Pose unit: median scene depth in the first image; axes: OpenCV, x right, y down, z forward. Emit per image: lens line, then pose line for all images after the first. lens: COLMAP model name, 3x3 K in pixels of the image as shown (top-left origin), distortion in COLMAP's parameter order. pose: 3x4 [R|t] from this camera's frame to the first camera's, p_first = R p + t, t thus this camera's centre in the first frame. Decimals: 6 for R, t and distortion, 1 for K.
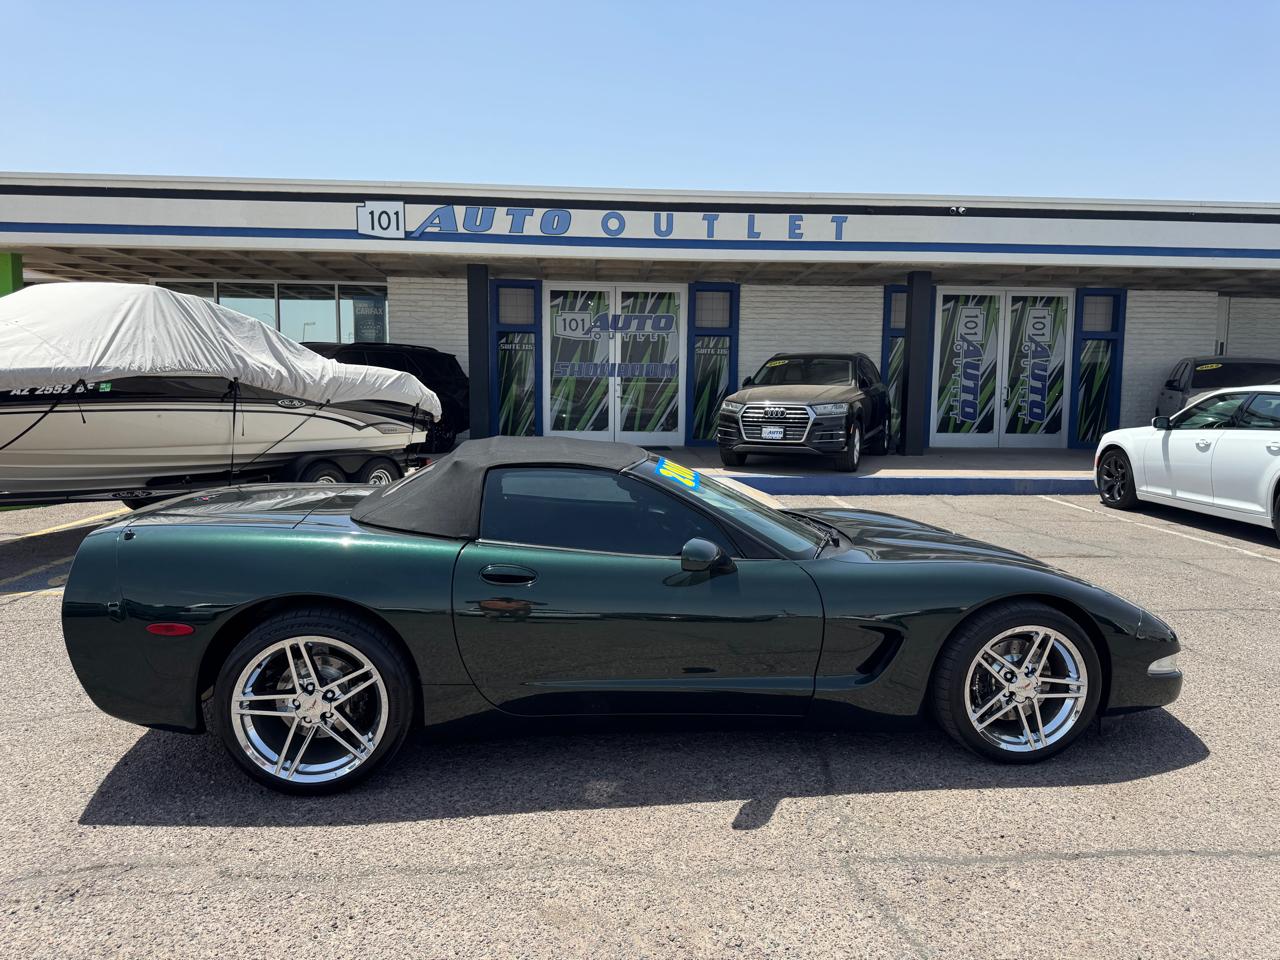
lens RADIAL K [[900.4, 0, 637.4], [0, 900.4, 498.3], [0, 0, 1]] dist [0.028238, -0.038365]
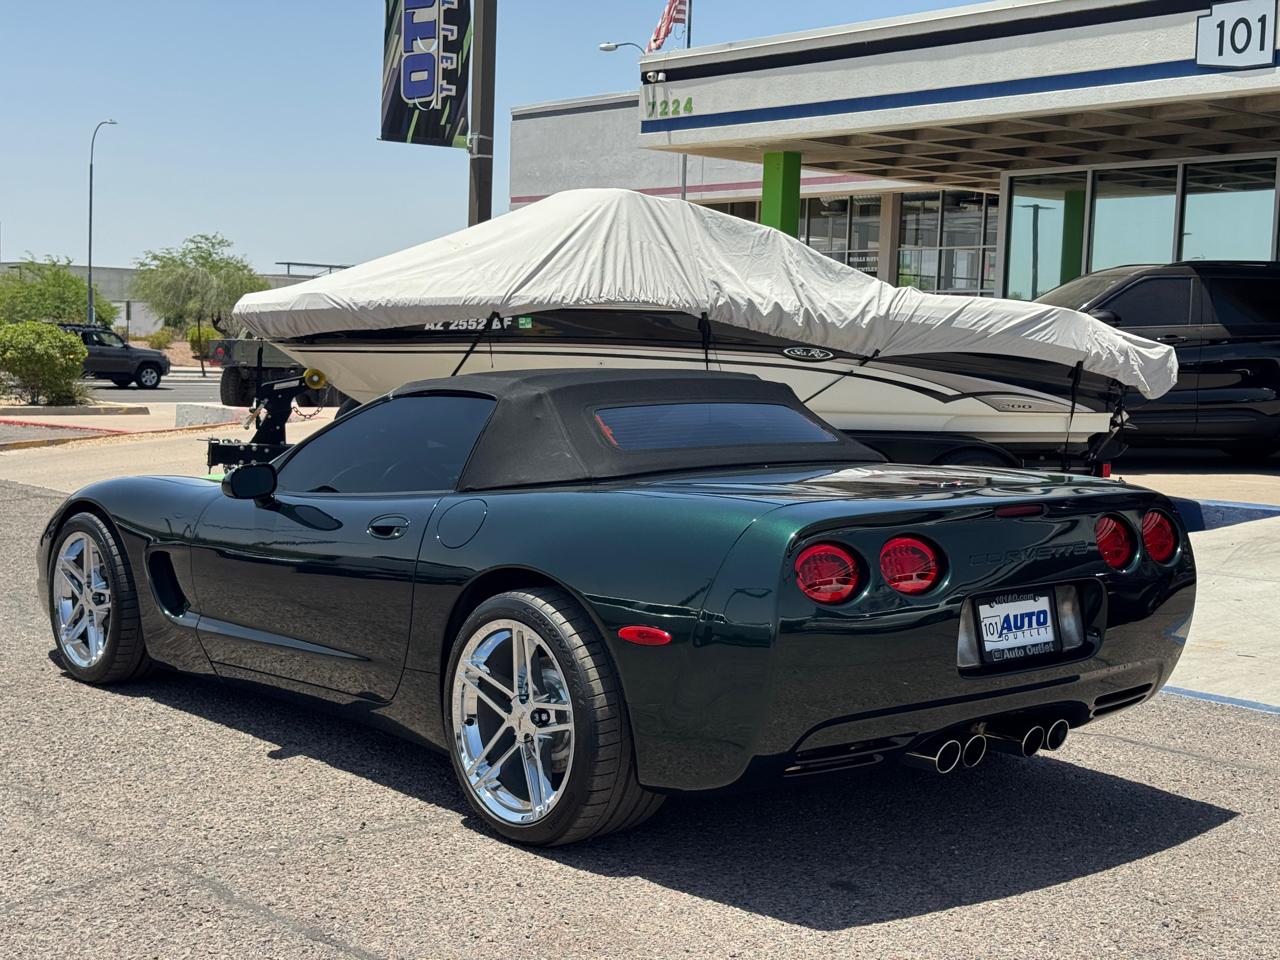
lens RADIAL K [[1768.0, 0, 631.8], [0, 1768.0, 478.3], [0, 0, 1]] dist [0.199700, -0.441041]
pose [[0.628372, 0.066489, -0.775066, 0.344180], [-0.114428, 0.993403, -0.007552, 0.006299], [0.769451, 0.093434, 0.631835, 0.058551]]
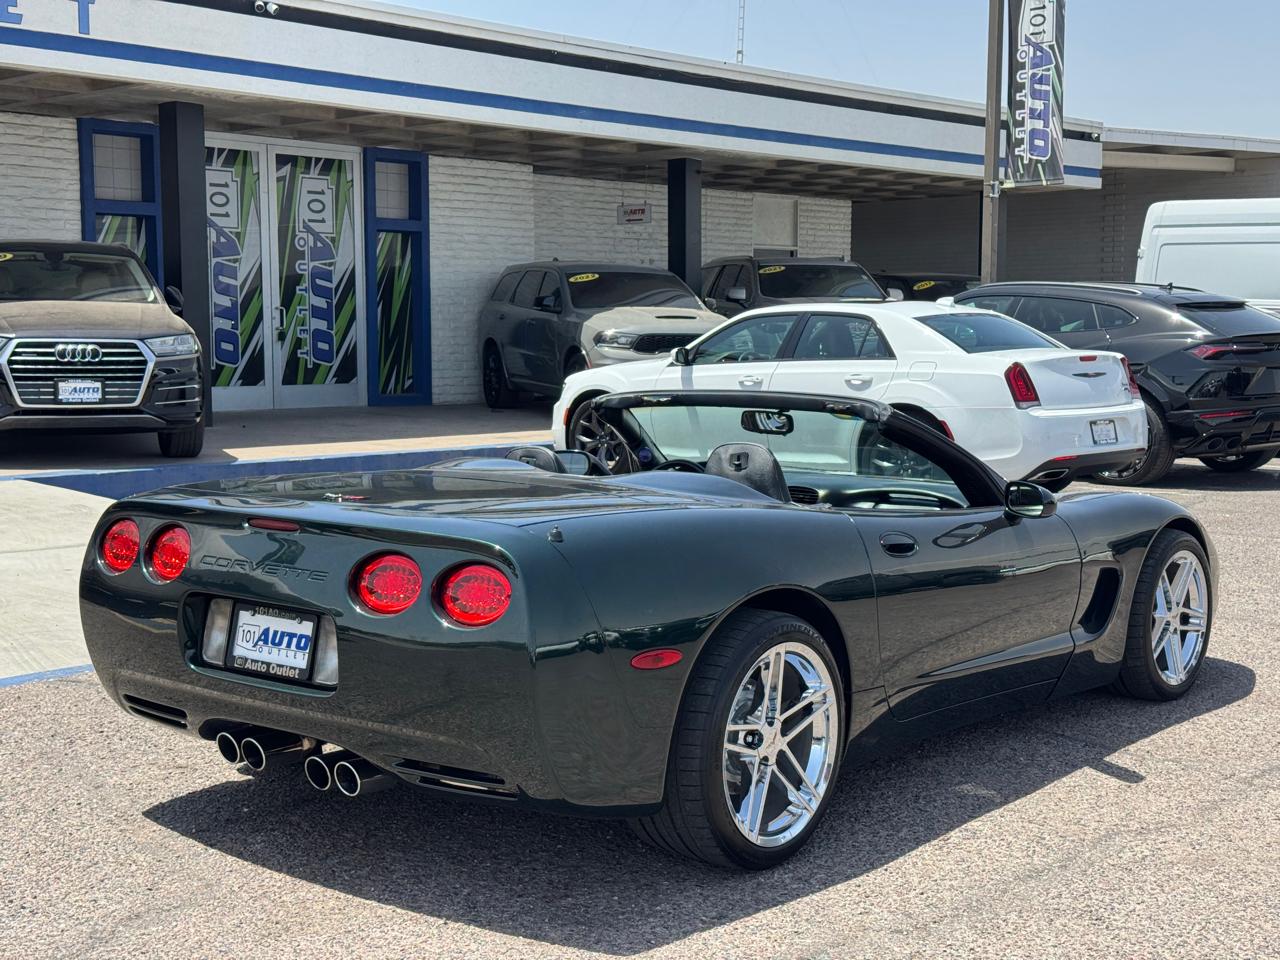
lens RADIAL K [[1775.9, 0, 629.8], [0, 1775.9, 478.6], [0, 0, 1]] dist [0.195863, -0.450935]
pose [[0.714556, -0.069871, 0.696080, -0.327175], [0.088863, 0.996005, 0.008755, -0.001105], [-0.693911, 0.055599, 0.717911, 0.006474]]
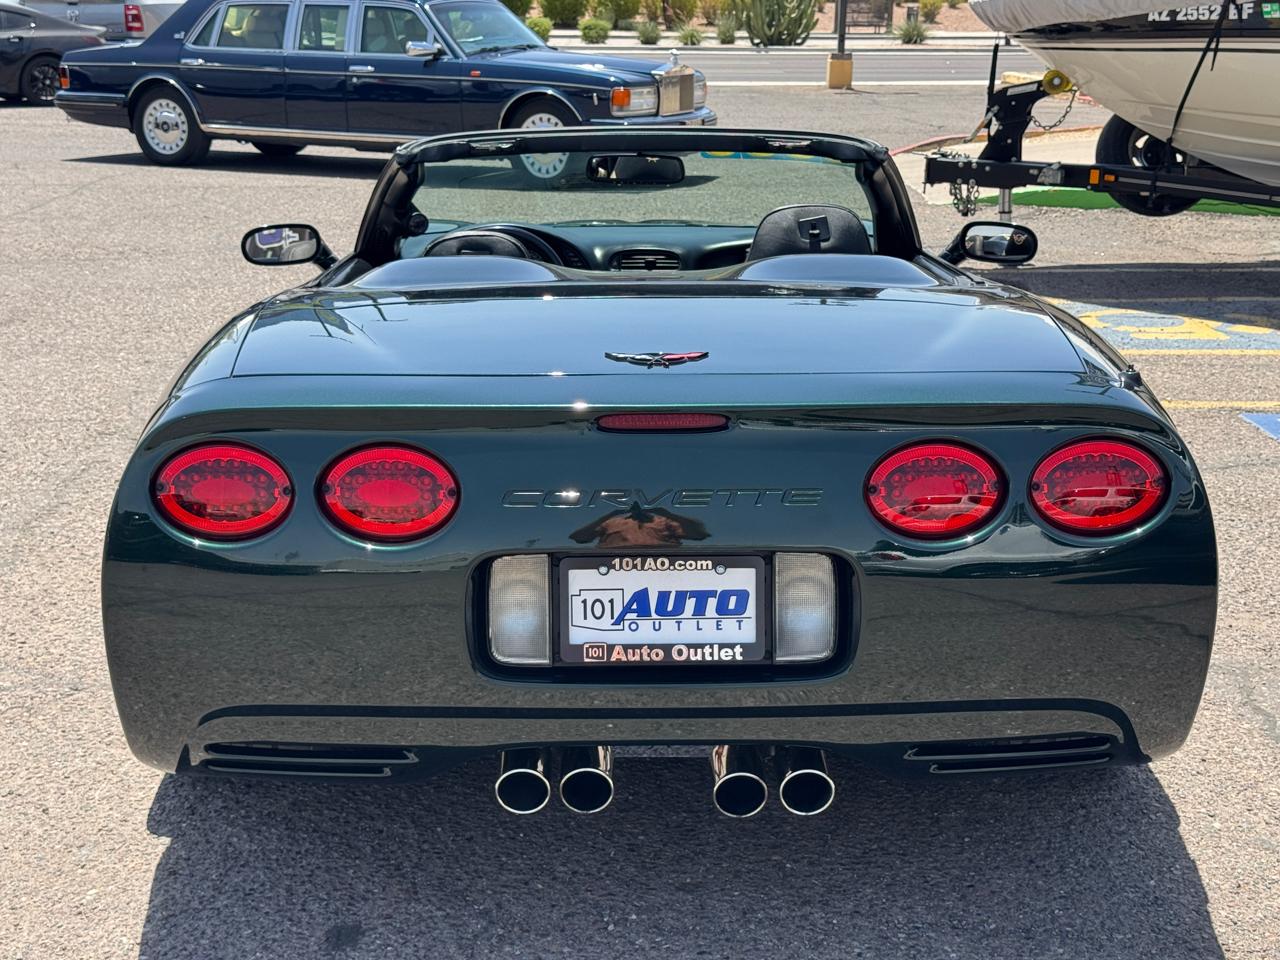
lens RADIAL K [[1762.5, 0, 639.2], [0, 1762.5, 473.4], [0, 0, 1]] dist [0.200354, -0.441041]
pose [[-0.016027, 0.257094, -0.966253, 0.320399], [-0.133396, 0.957189, 0.256895, -0.041492], [0.990933, 0.133012, 0.018954, 0.315092]]
